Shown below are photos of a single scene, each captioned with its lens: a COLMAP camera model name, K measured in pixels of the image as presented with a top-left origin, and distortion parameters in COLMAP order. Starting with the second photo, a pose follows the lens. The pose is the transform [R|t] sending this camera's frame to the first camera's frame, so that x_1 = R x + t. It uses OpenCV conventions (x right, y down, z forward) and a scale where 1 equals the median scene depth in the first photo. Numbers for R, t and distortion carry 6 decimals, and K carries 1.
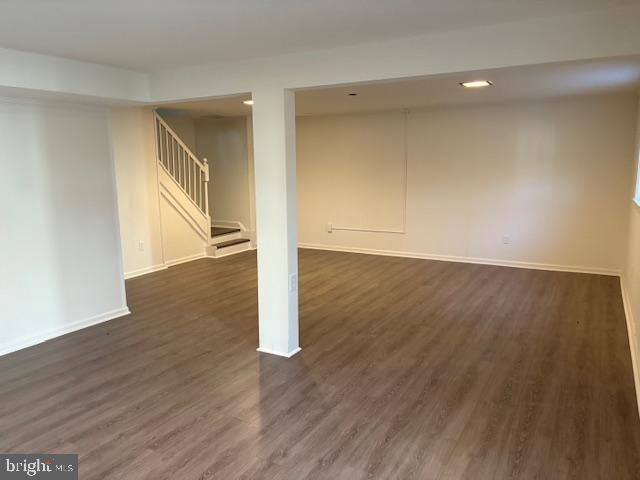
lens RADIAL K [[486.3, 0, 324.3], [0, 486.3, 239.2], [0, 0, 1]] dist [0.075363, -0.060895]
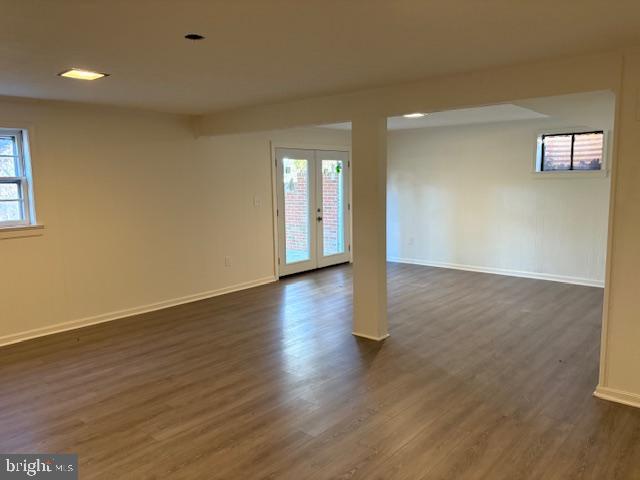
lens RADIAL K [[486.3, 0, 317.3], [0, 486.3, 241.9], [0, 0, 1]] dist [0.075363, -0.060895]
pose [[-0.976013, -0.008226, 0.217559, -0.239531], [0.053304, 0.959843, 0.275426, -0.350314], [-0.211088, 0.280416, -0.936380, 2.260819]]
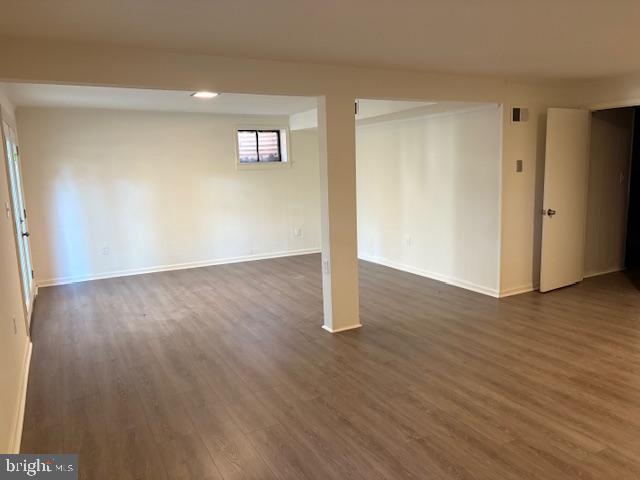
lens RADIAL K [[486.3, 0, 321.2], [0, 486.3, 237.0], [0, 0, 1]] dist [0.075363, -0.060895]
pose [[-0.537750, 0.148111, -0.829993, 0.916072], [-0.094224, 0.967724, 0.233736, -0.256210], [0.837823, 0.203897, -0.506438, 1.630215]]
